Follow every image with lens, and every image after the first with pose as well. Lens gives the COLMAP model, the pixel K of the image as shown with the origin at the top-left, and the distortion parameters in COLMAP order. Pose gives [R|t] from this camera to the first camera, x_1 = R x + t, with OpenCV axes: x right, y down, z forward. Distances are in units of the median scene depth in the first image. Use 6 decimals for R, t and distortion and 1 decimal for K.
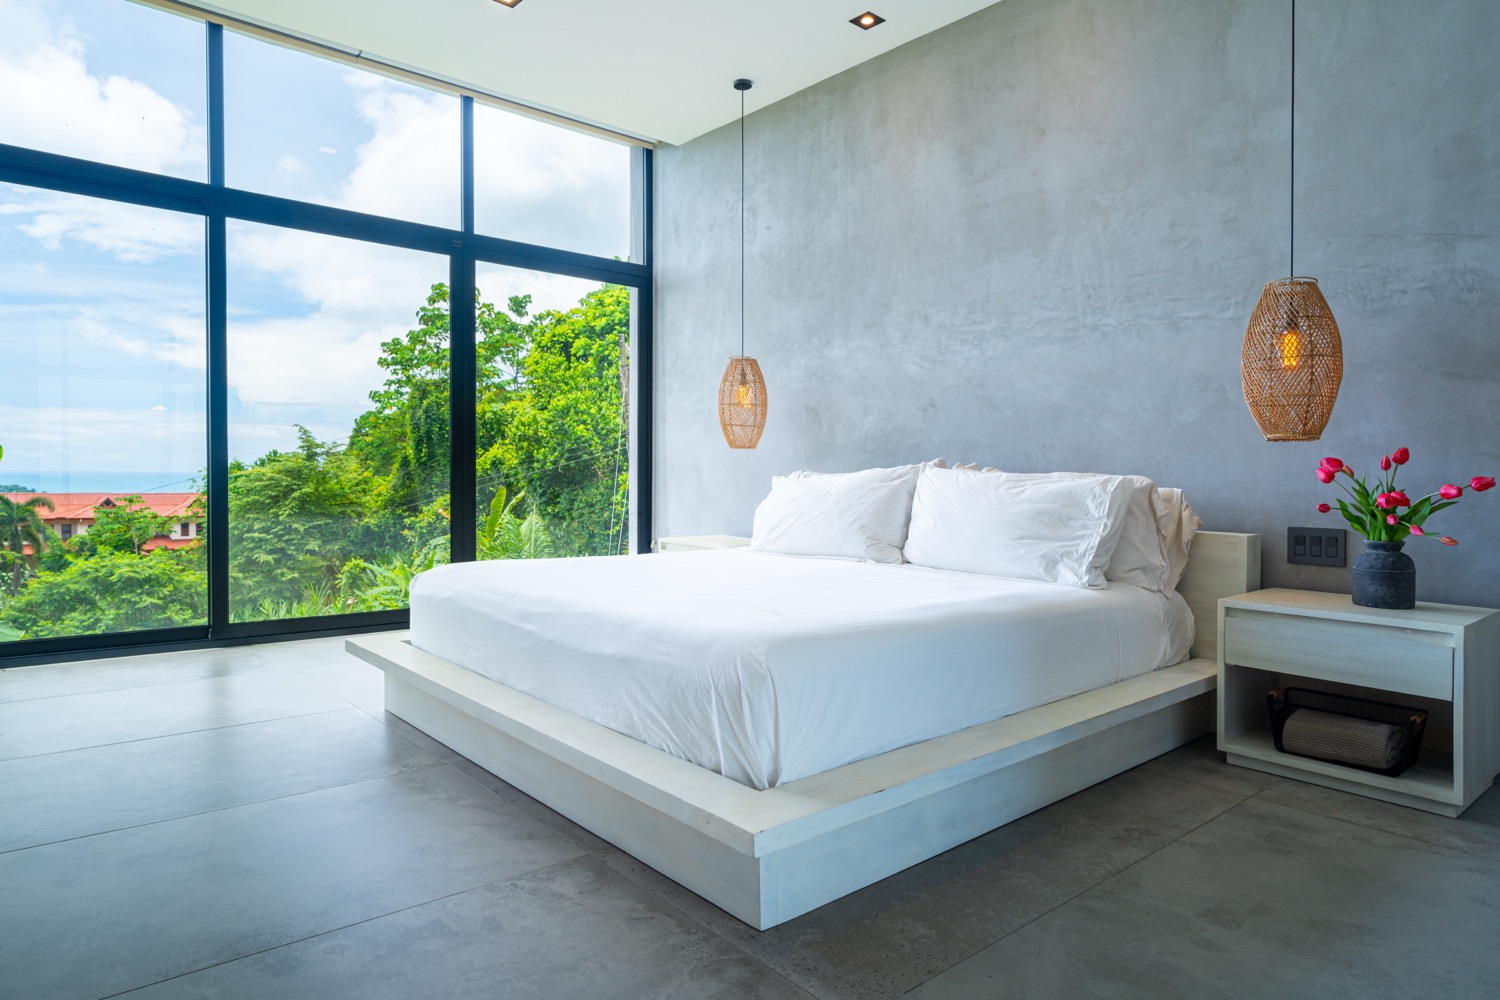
lens RADIAL K [[924.5, 0, 752.0], [0, 924.5, 490.4], [0, 0, 1]] dist [-0.000556, -0.000567]
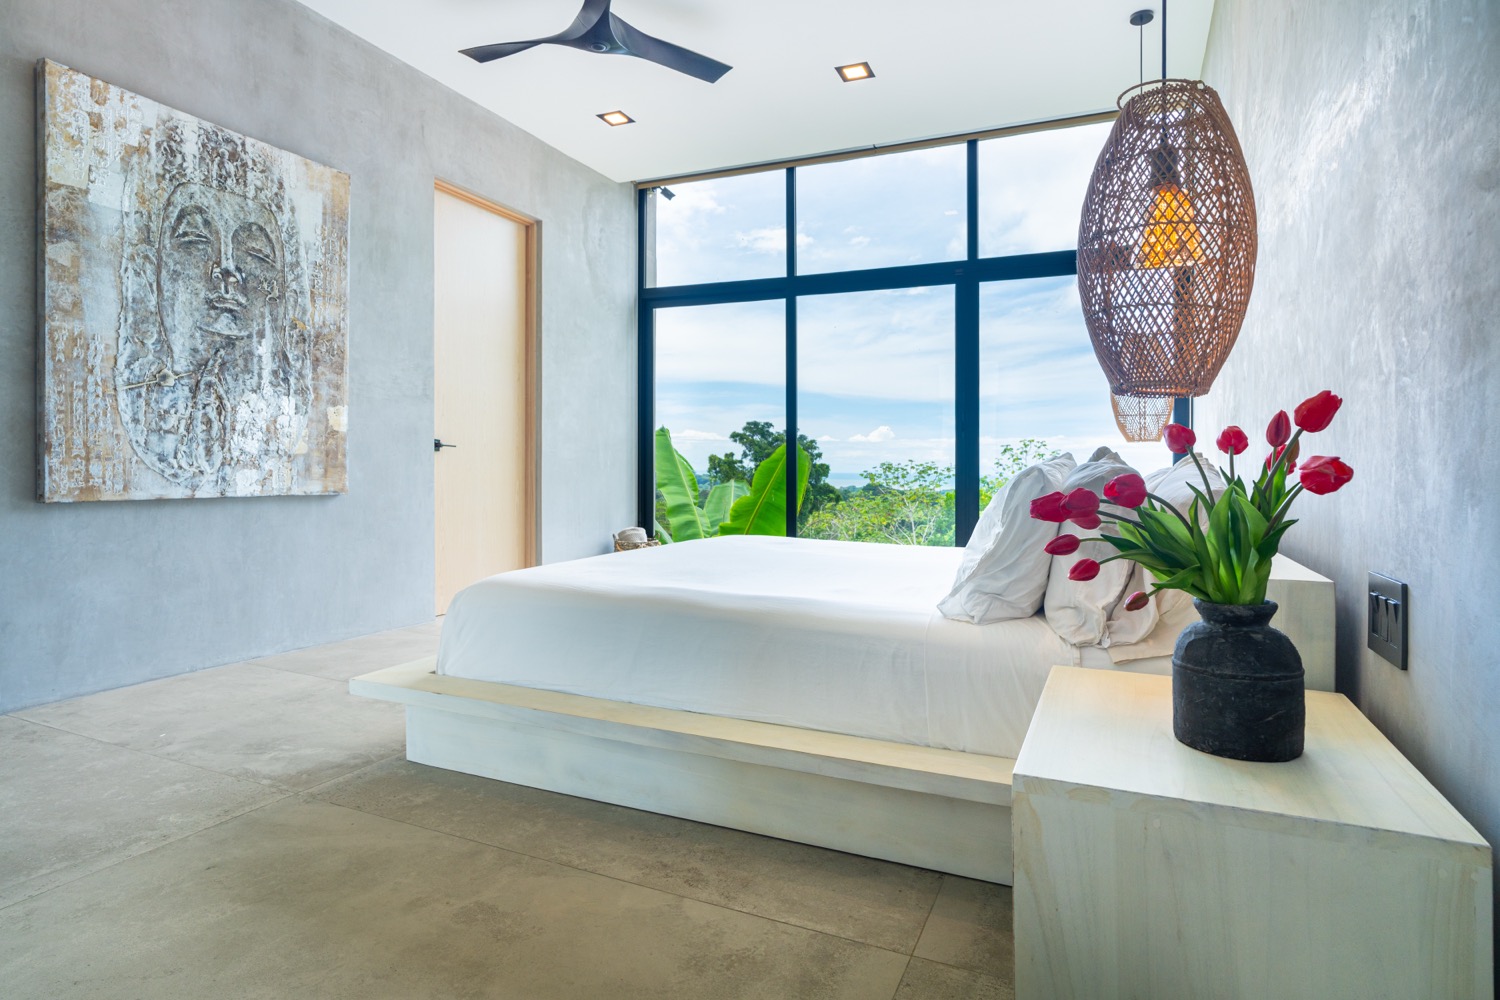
lens RADIAL K [[828.7, 0, 711.3], [0, 828.7, 475.2], [0, 0, 1]] dist [-0.001815, 0.001811]
pose [[0.395458, 0.003928, -0.918476, 1.152487], [-0.028197, 0.999571, -0.007865, 0.005033], [0.918051, 0.029008, 0.395399, 0.718666]]
